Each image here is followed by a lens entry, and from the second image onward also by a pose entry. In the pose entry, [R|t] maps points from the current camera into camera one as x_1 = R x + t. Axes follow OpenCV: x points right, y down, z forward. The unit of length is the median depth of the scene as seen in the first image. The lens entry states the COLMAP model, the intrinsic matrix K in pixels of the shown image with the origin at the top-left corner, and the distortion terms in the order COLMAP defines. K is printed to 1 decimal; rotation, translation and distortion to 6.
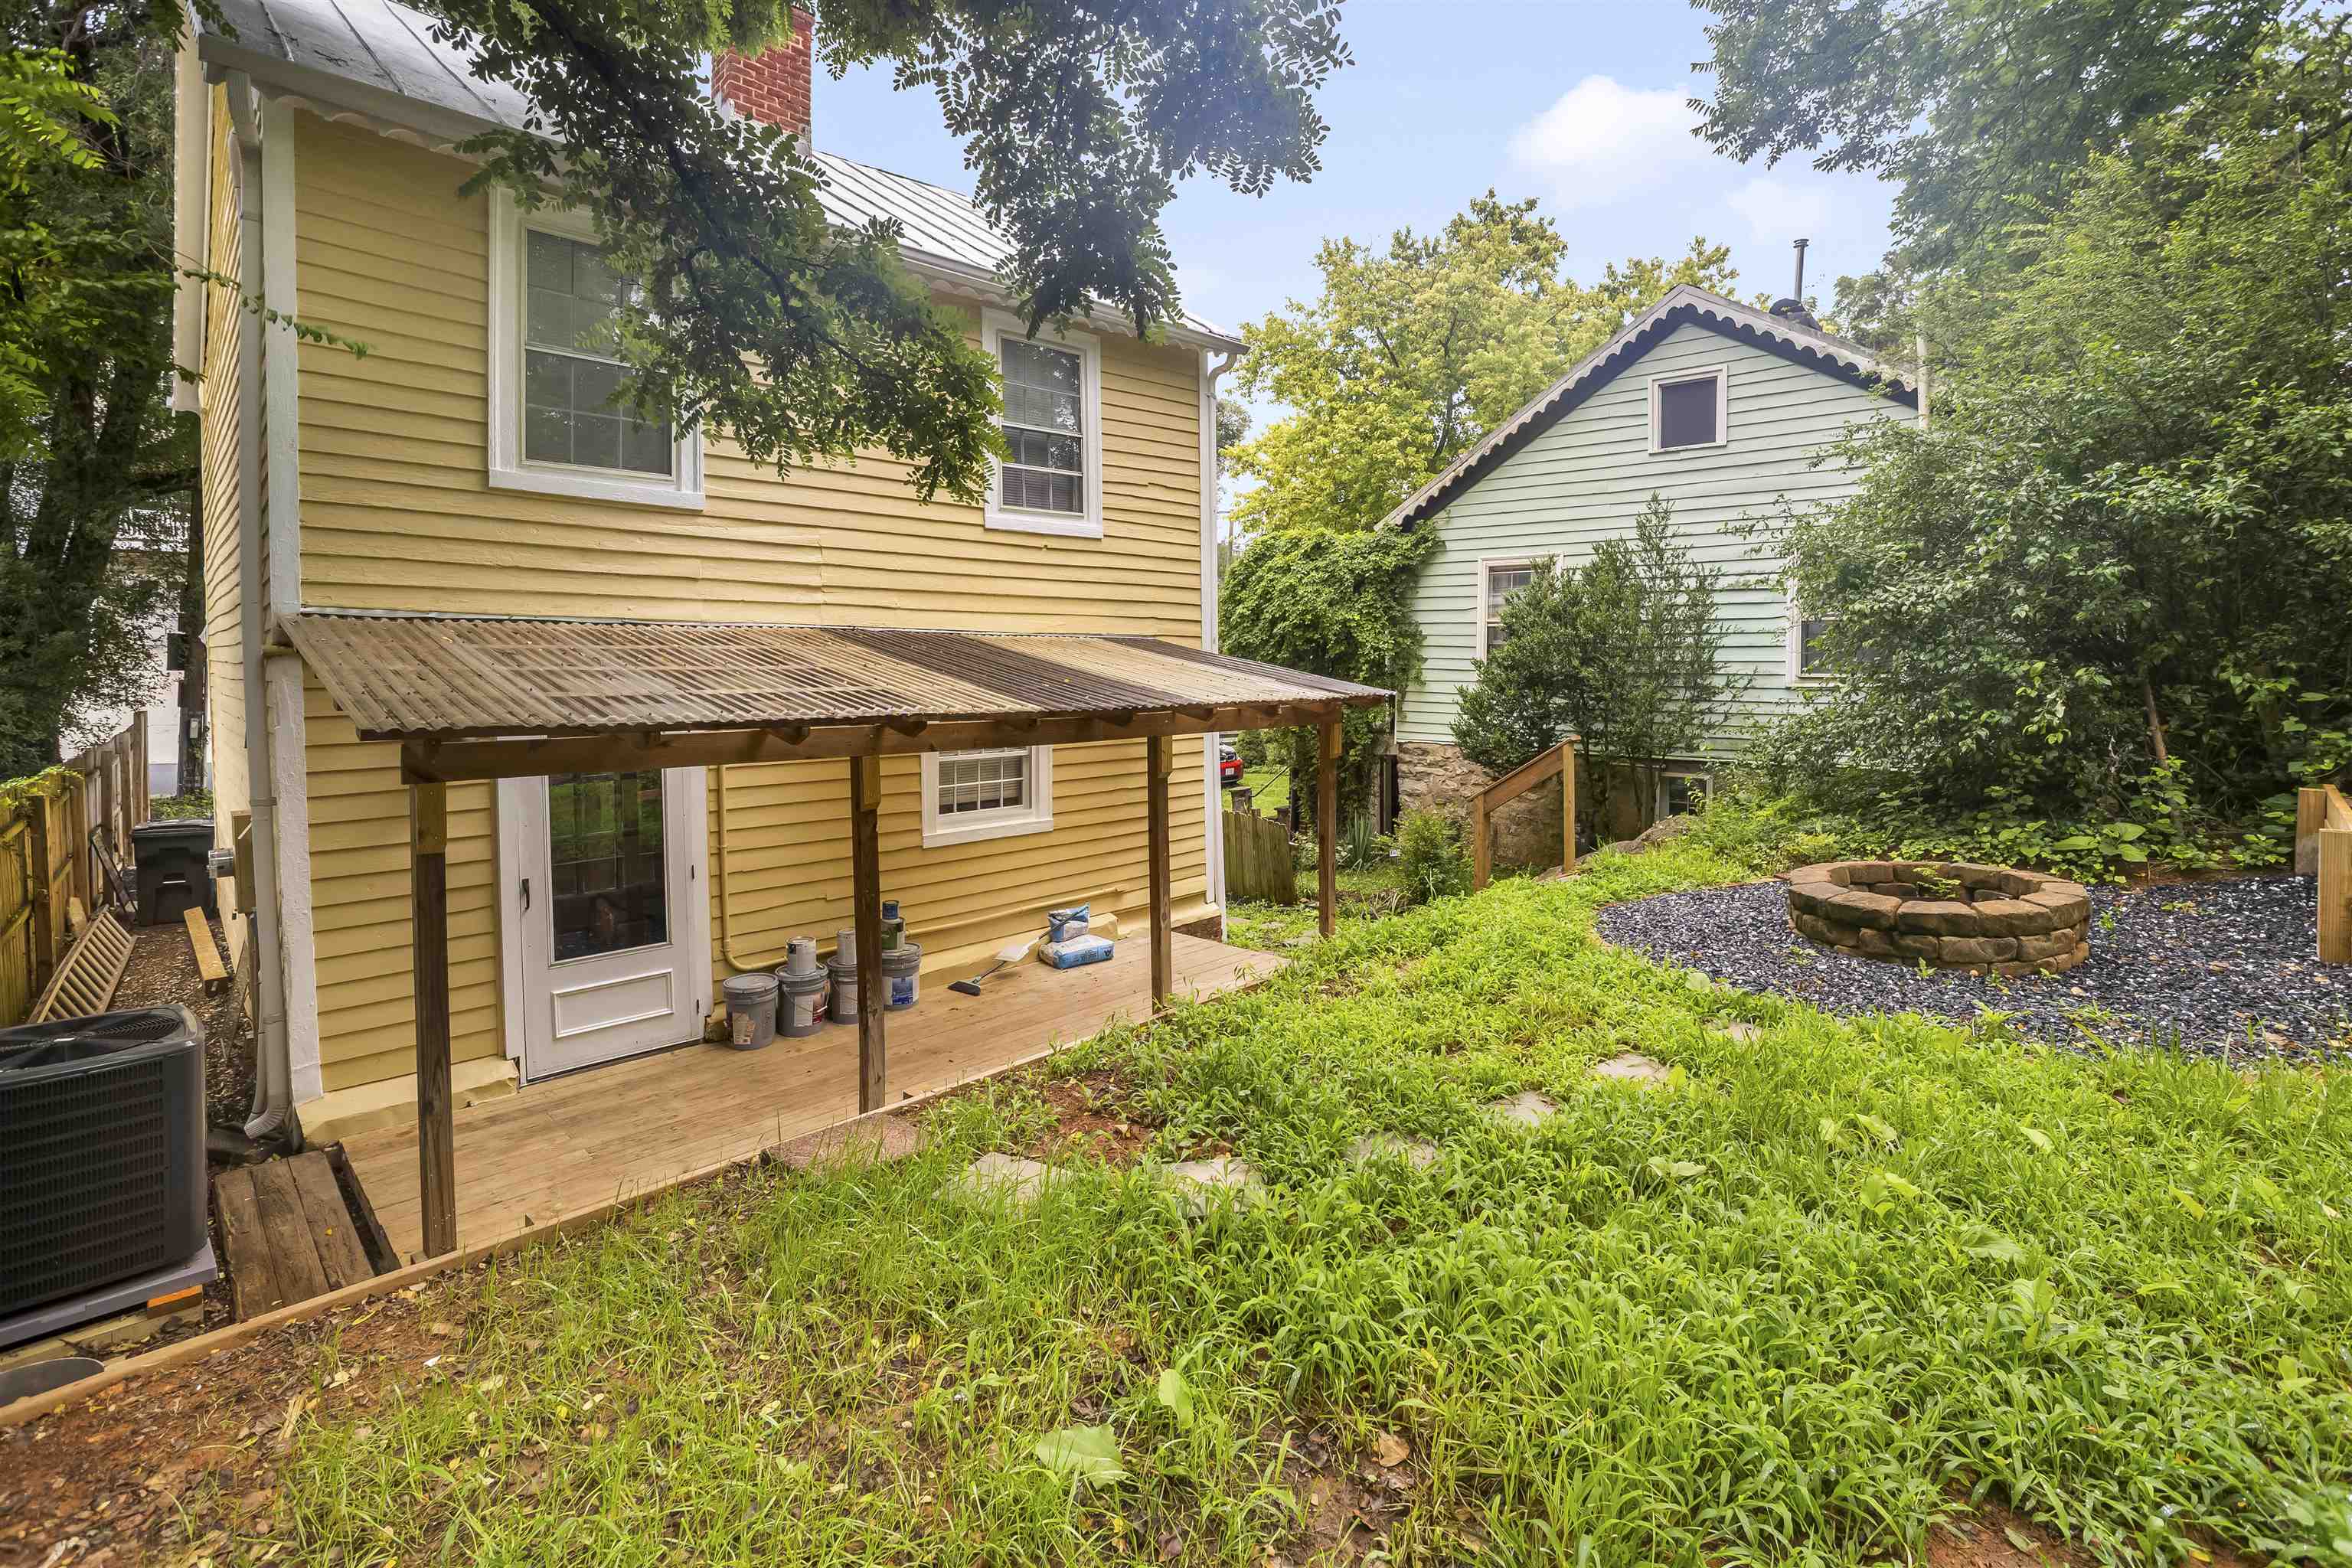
lens RADIAL K [[1029.9, 0, 1179.1], [0, 1029.9, 709.1], [0, 0, 1]] dist [-0.043324, 0.017272]
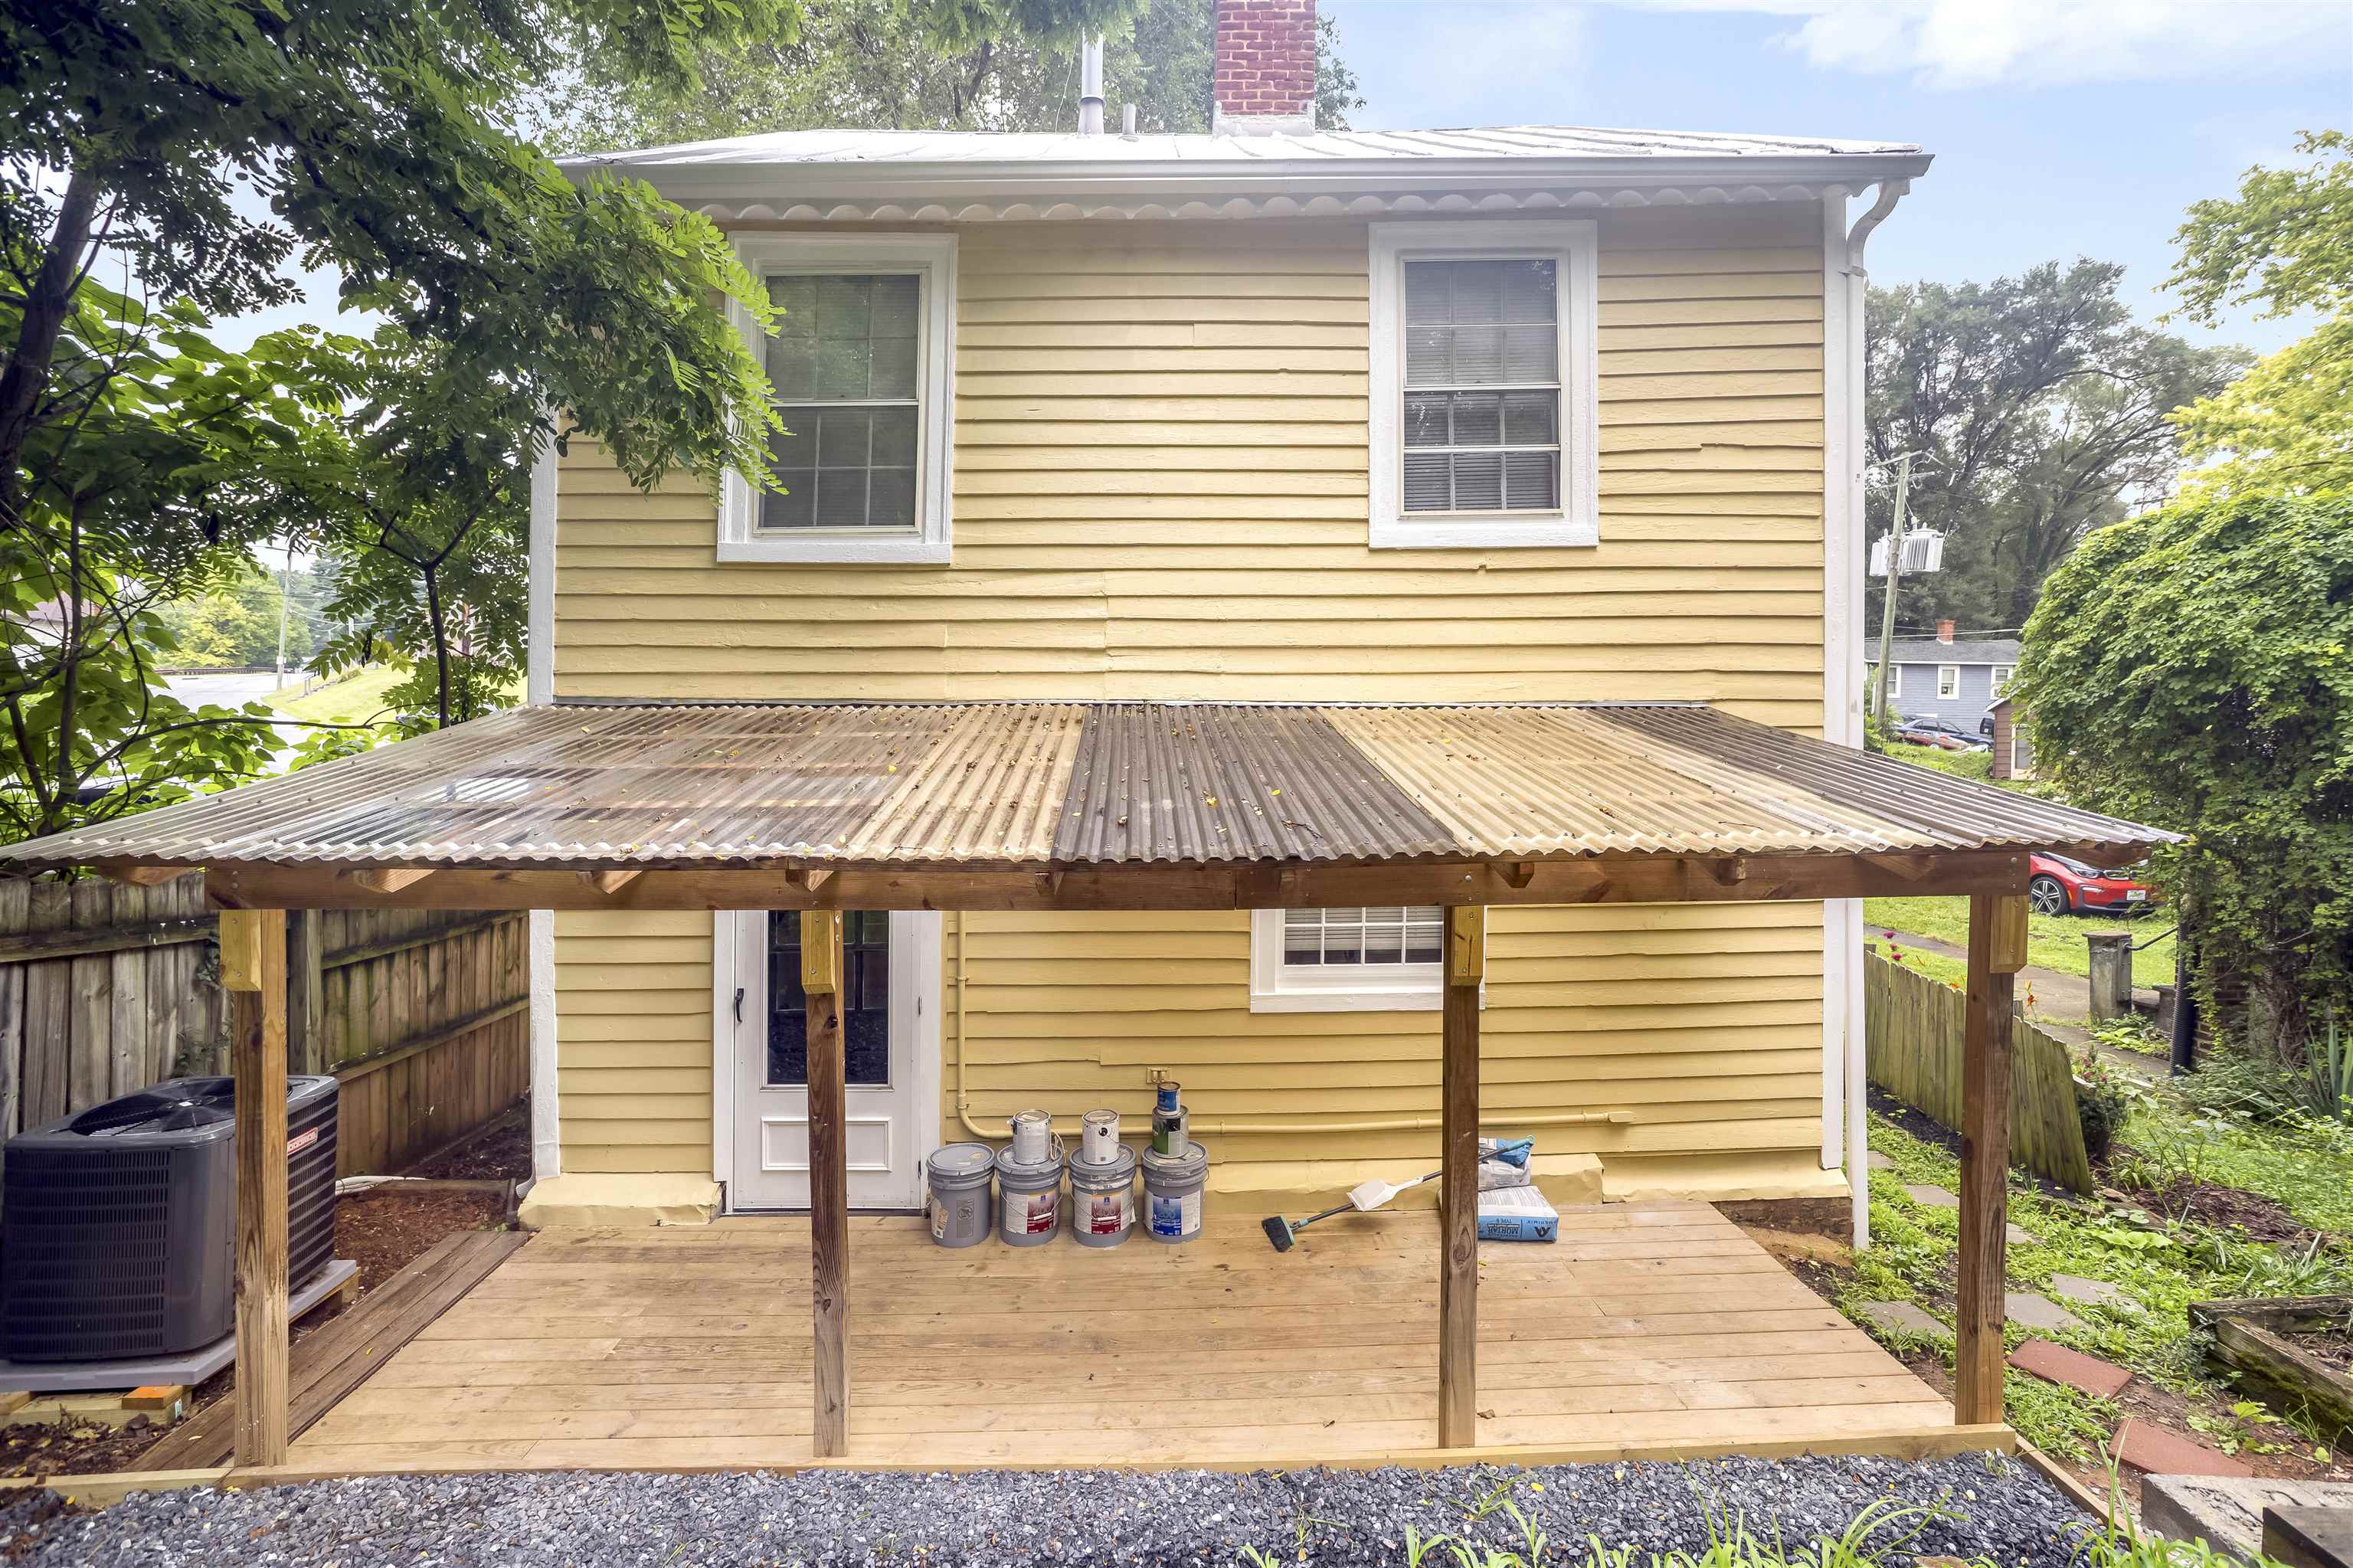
lens RADIAL K [[1019.9, 0, 1179.2], [0, 1019.9, 764.1], [0, 0, 1]] dist [-0.047700, 0.021389]
pose [[0.718040, 0.021180, -0.695679, 0.170497], [-0.026467, 0.999645, 0.003116, -0.030413], [0.695498, 0.016175, 0.718346, 0.397608]]
